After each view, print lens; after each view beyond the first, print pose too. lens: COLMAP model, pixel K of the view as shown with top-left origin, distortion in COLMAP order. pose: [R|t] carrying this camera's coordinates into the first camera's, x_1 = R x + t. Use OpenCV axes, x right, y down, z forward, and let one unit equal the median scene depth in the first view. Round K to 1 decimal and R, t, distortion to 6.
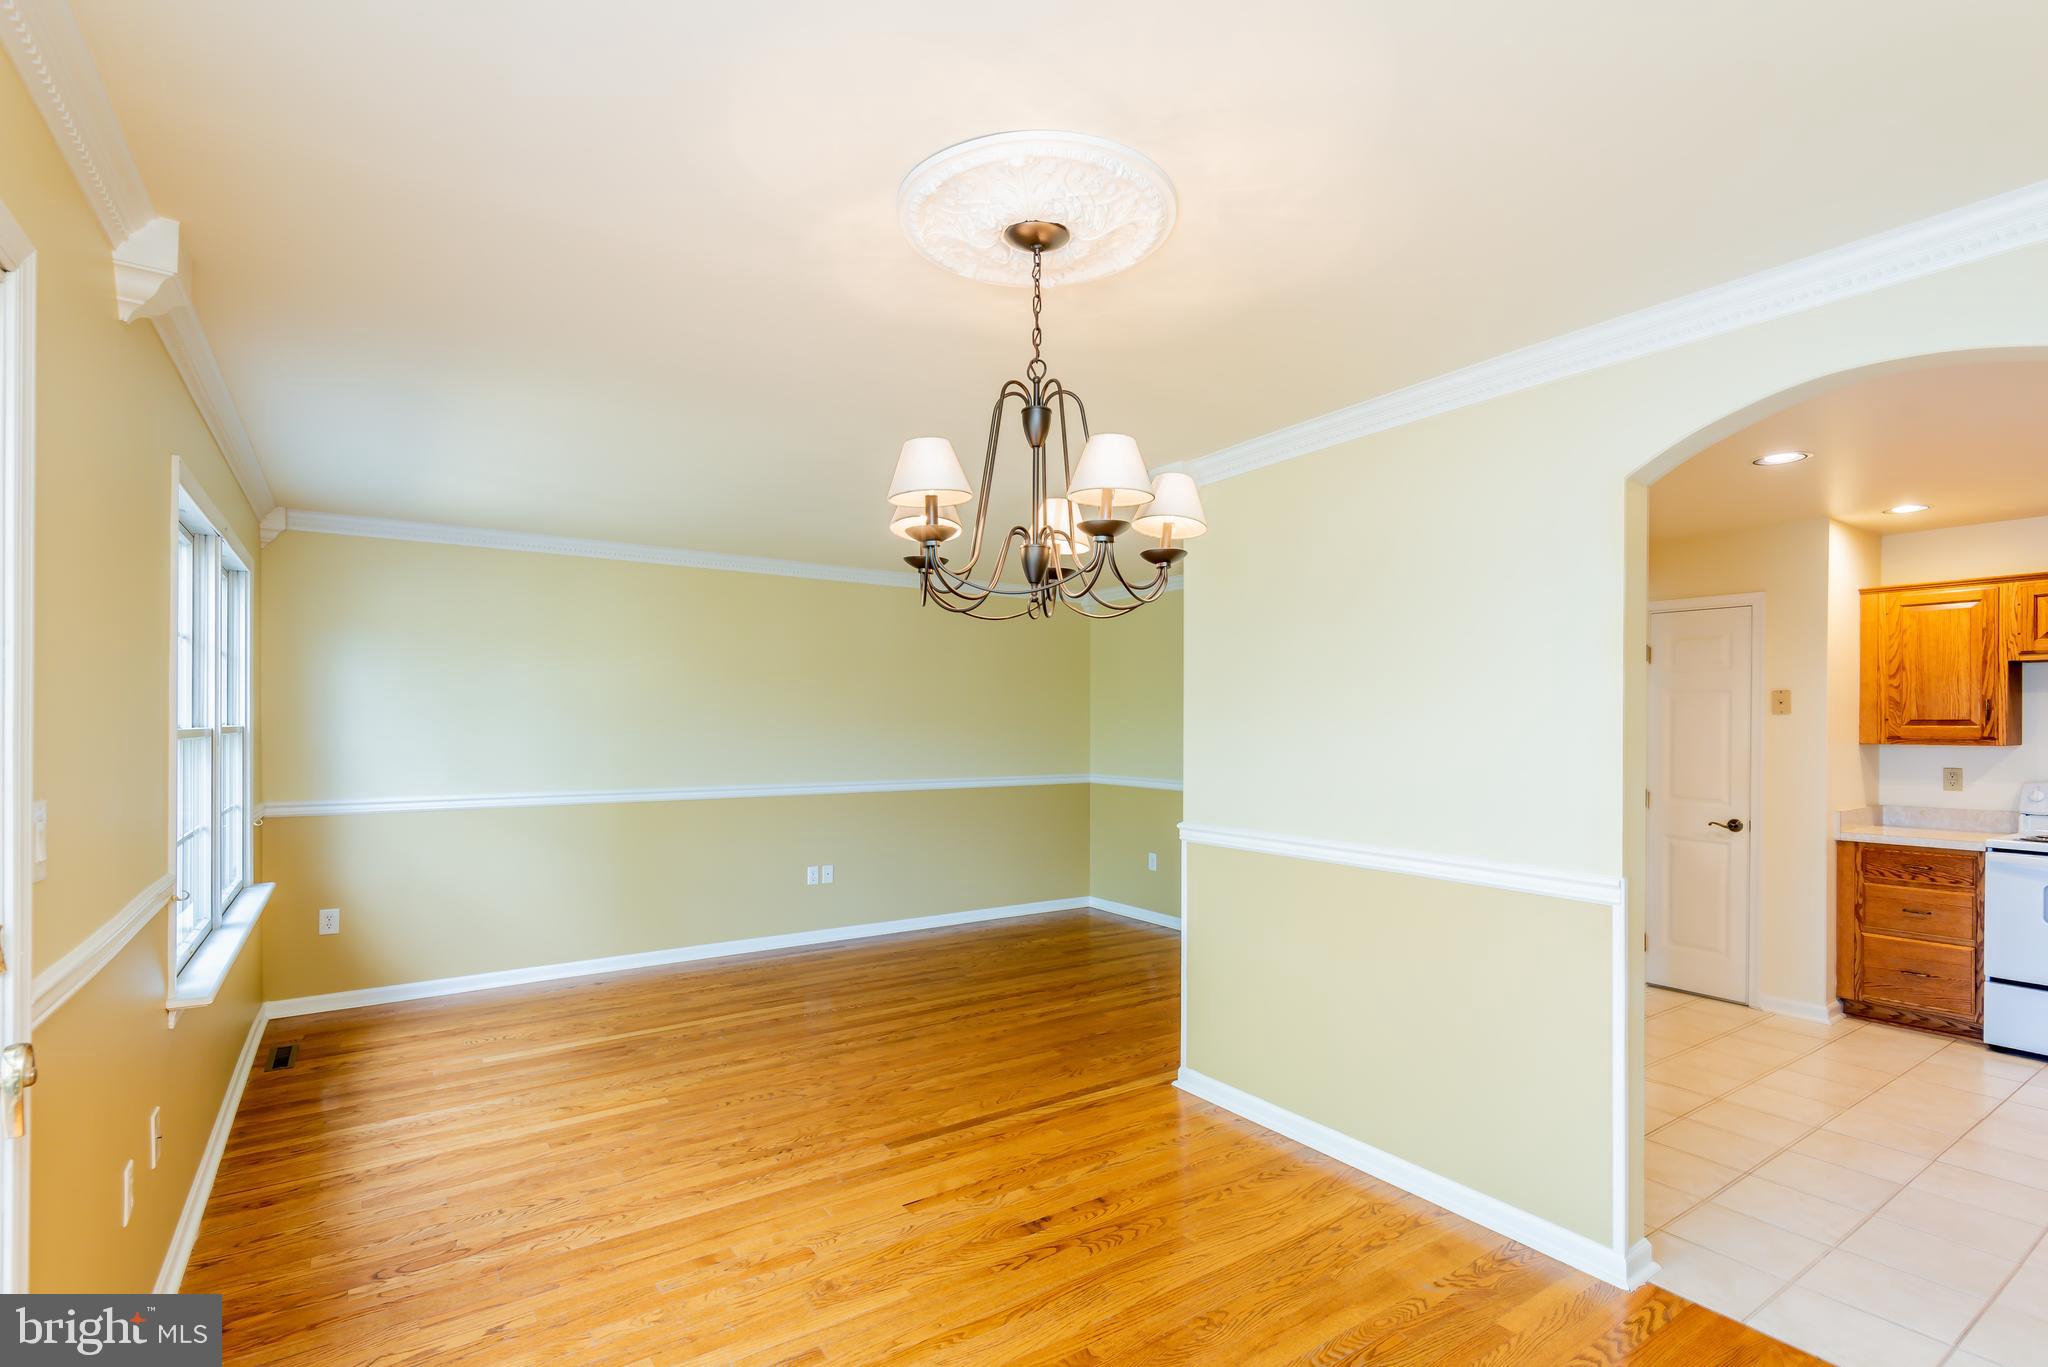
lens RADIAL K [[949.7, 0, 1010.7], [0, 949.7, 713.0], [0, 0, 1]] dist [-0.000128, -0.001371]
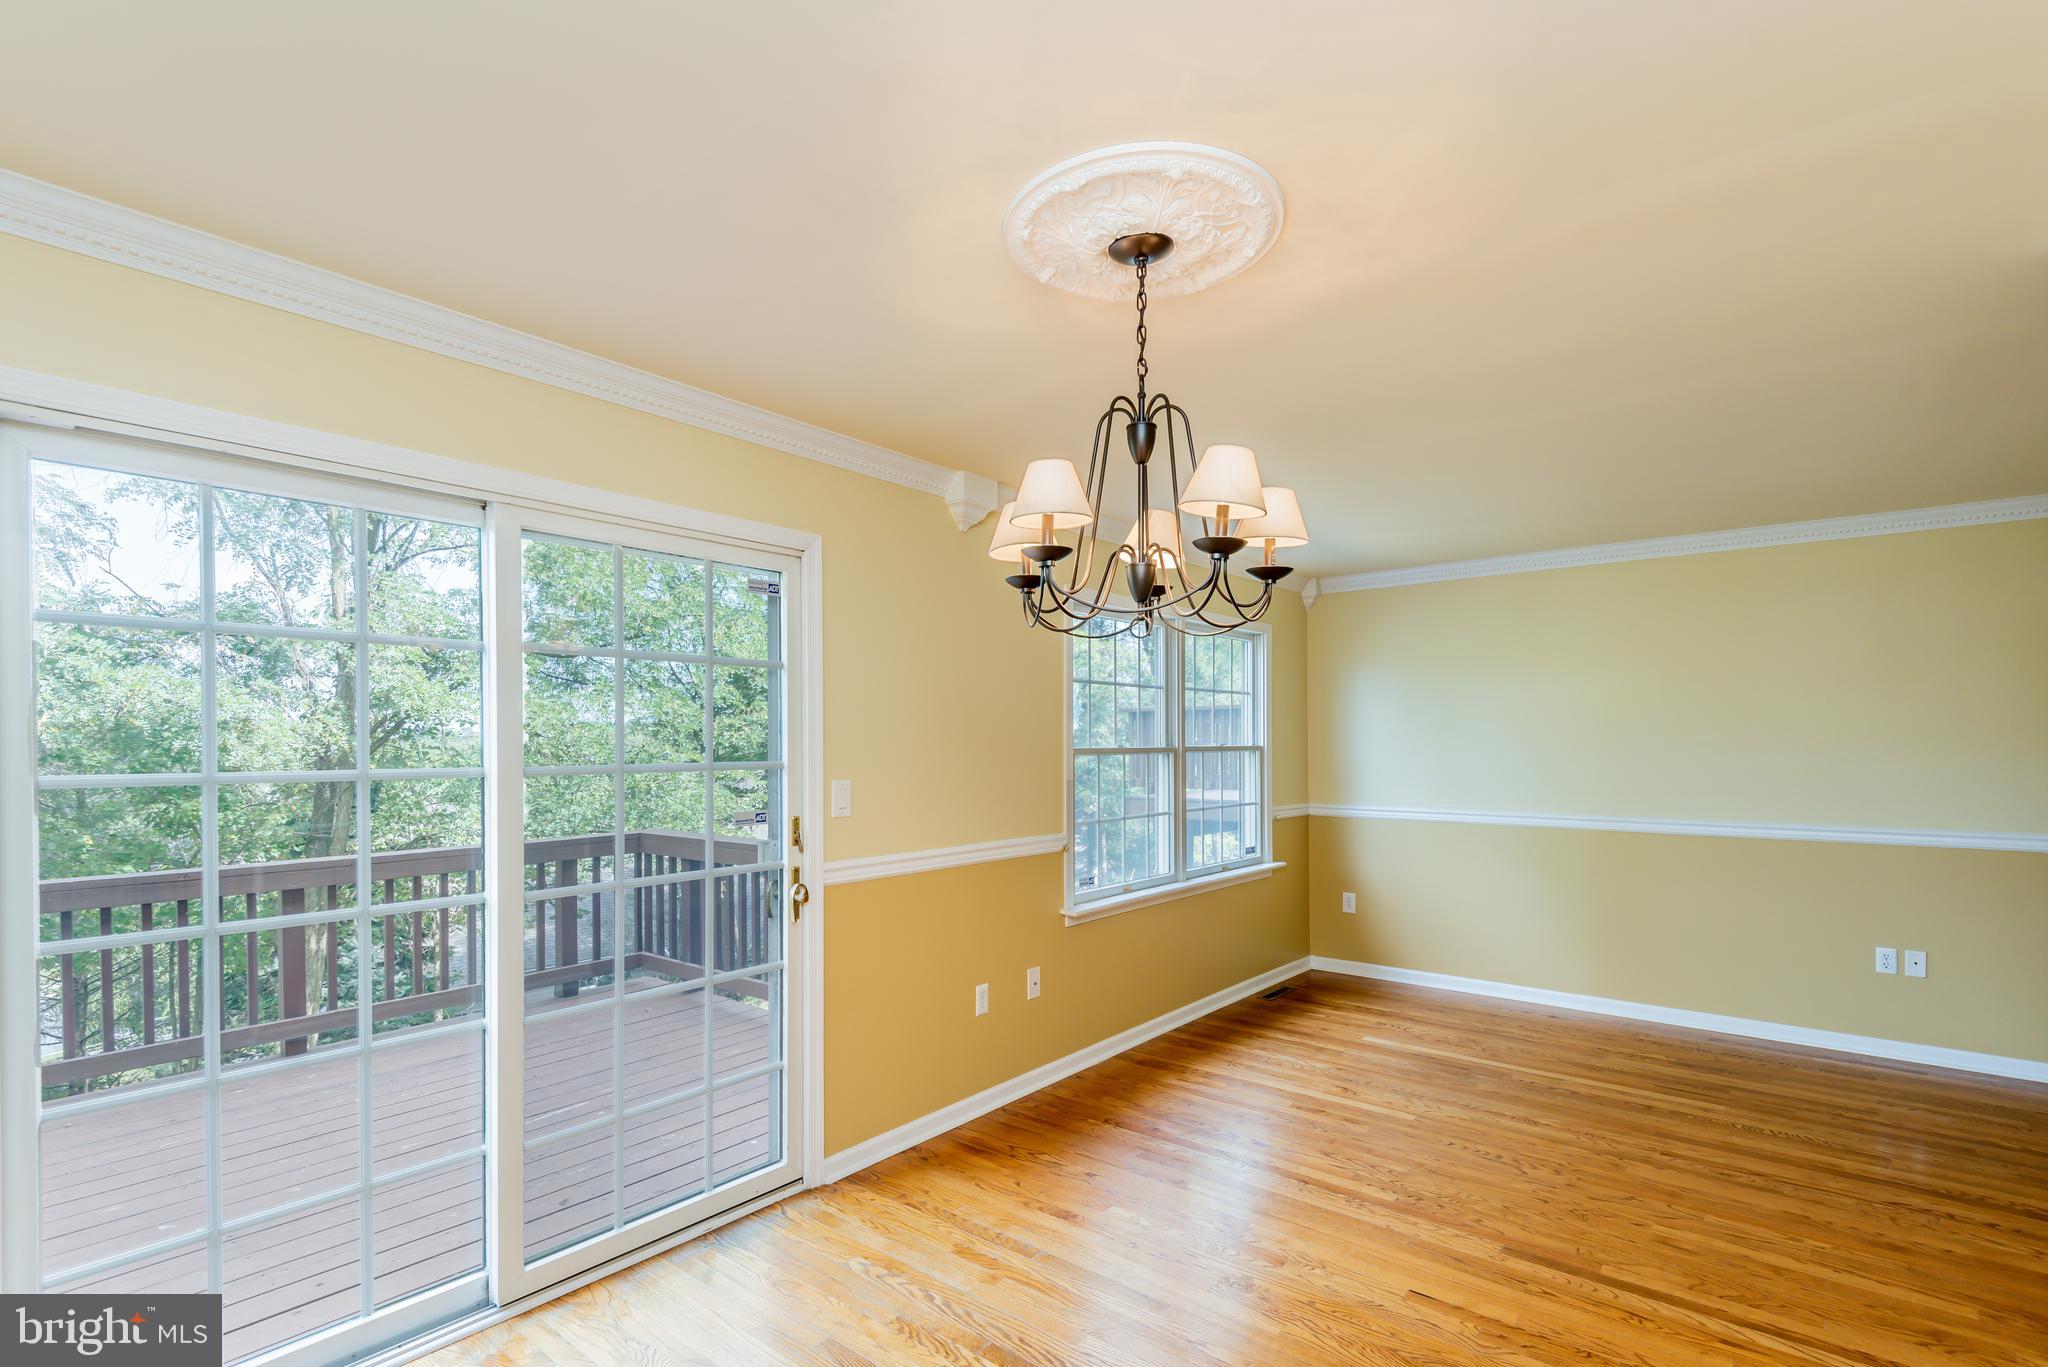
lens RADIAL K [[949.7, 0, 1010.7], [0, 949.7, 713.0], [0, 0, 1]] dist [-0.000128, -0.001371]
pose [[0.283604, -0.030467, -0.958457, 0.475014], [0.008053, 0.999536, -0.029389, 0.004719], [0.958908, 0.000616, 0.283718, 0.292649]]
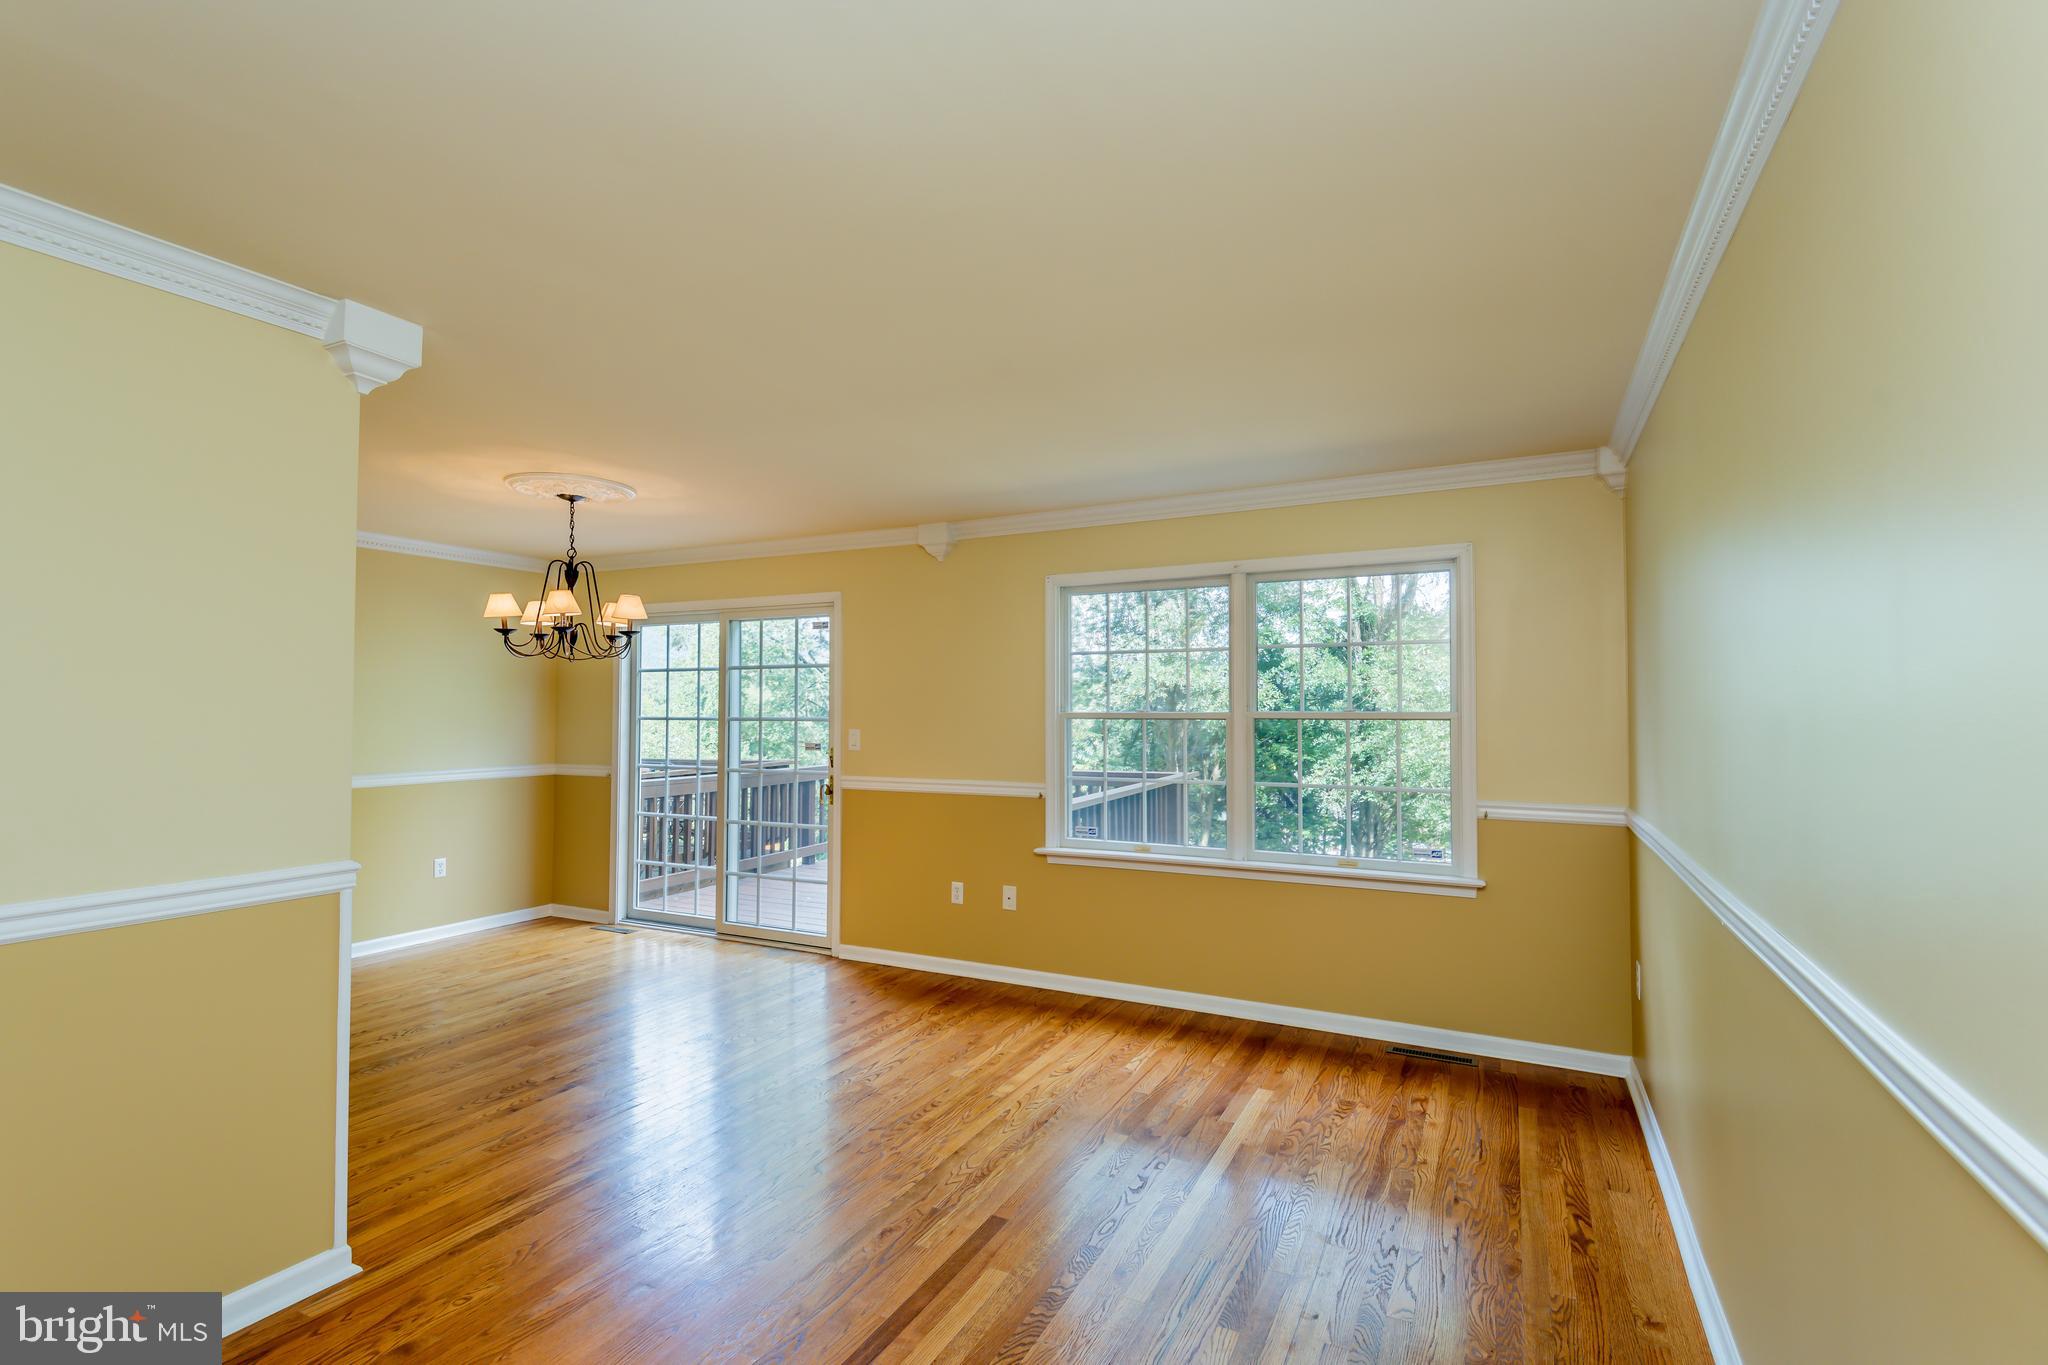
lens RADIAL K [[985.1, 0, 1061.1], [0, 985.1, 685.2], [0, 0, 1]] dist [0.010236, 0.000246]
pose [[-0.862090, -0.012715, -0.506596, 0.101923], [-0.002333, 0.999774, -0.021123, 0.007687], [0.506750, -0.017027, -0.861925, 1.799778]]
